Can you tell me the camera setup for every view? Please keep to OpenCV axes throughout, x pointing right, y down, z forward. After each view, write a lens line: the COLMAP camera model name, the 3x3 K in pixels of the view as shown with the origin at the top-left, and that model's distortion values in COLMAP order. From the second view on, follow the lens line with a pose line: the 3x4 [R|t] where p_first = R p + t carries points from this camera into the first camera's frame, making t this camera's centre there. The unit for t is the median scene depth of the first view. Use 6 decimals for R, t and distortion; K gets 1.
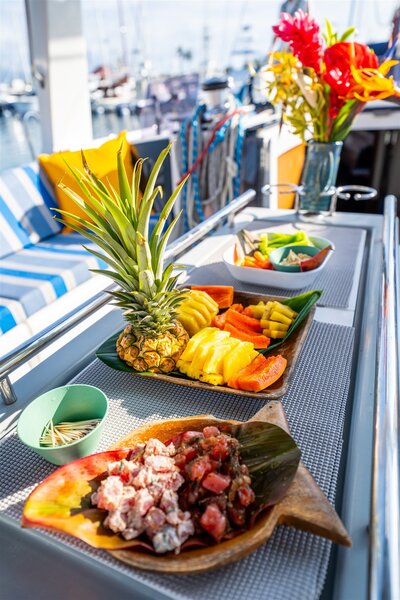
lens RADIAL K [[420.9, 0, 200.0], [0, 420.9, 300.0], [0, 0, 1]] dist [0.049069, 0.000529]
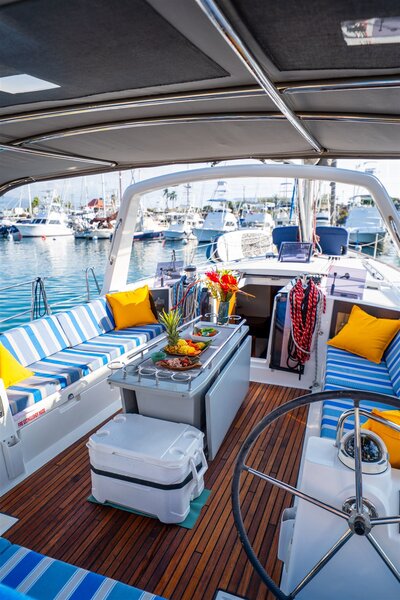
lens RADIAL K [[420.9, 0, 200.0], [0, 420.9, 300.0], [0, 0, 1]] dist [0.049069, 0.000529]
pose [[0.997592, 0.042331, 0.054933, -0.029206], [-0.026374, 0.964154, -0.264028, 0.252298], [-0.064141, 0.261944, 0.962949, -1.134608]]
